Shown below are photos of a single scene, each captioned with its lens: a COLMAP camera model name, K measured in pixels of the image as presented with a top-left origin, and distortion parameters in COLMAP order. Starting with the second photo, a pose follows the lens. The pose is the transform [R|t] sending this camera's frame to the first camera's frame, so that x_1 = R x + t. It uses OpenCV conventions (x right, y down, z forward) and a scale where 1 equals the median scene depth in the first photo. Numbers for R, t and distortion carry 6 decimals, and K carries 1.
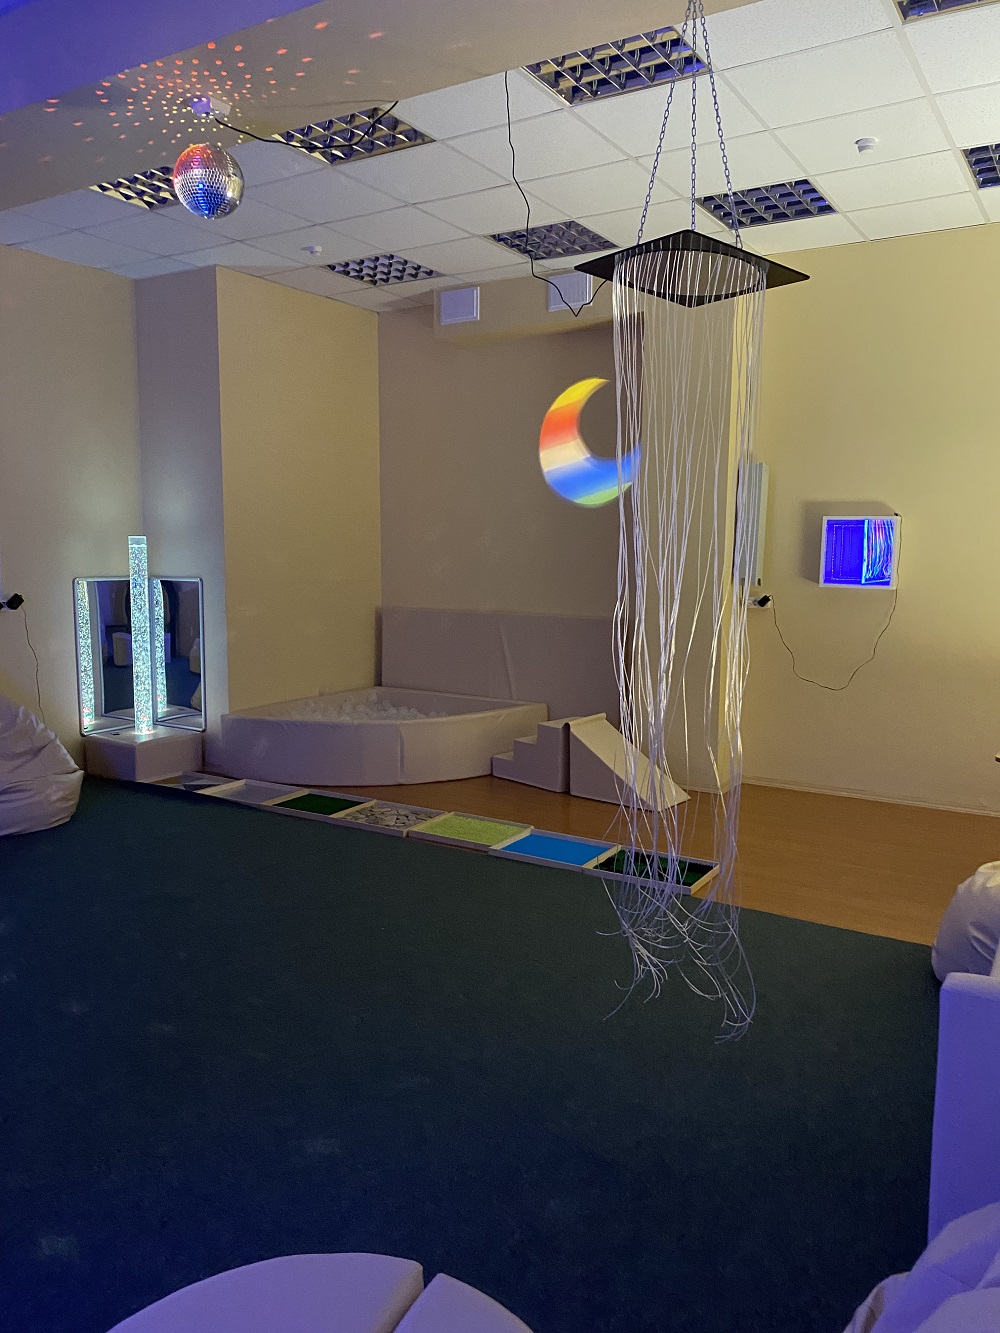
lens RADIAL K [[1002.3, 0, 497.8], [0, 1002.3, 699.8], [0, 0, 1]] dist [0.036165, -0.039409]
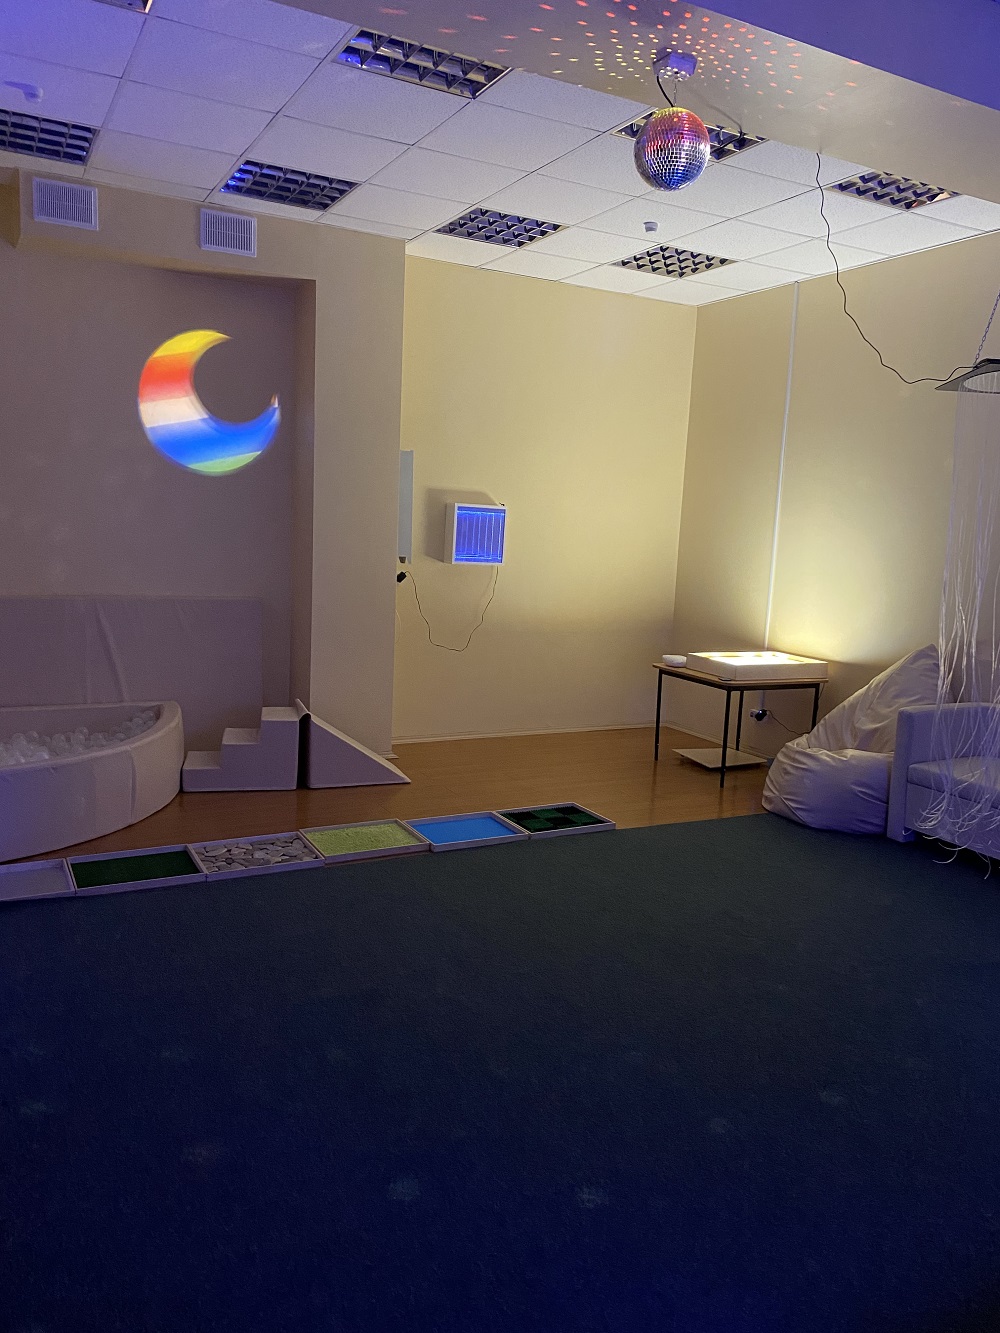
lens RADIAL K [[1002.3, 0, 501.2], [0, 1002.3, 666.5], [0, 0, 1]] dist [0.036165, -0.039409]
pose [[0.492619, -0.102981, 0.864130, -0.576482], [0.097627, 0.993245, 0.062713, -0.053910], [-0.864752, 0.053469, 0.499345, 0.343377]]
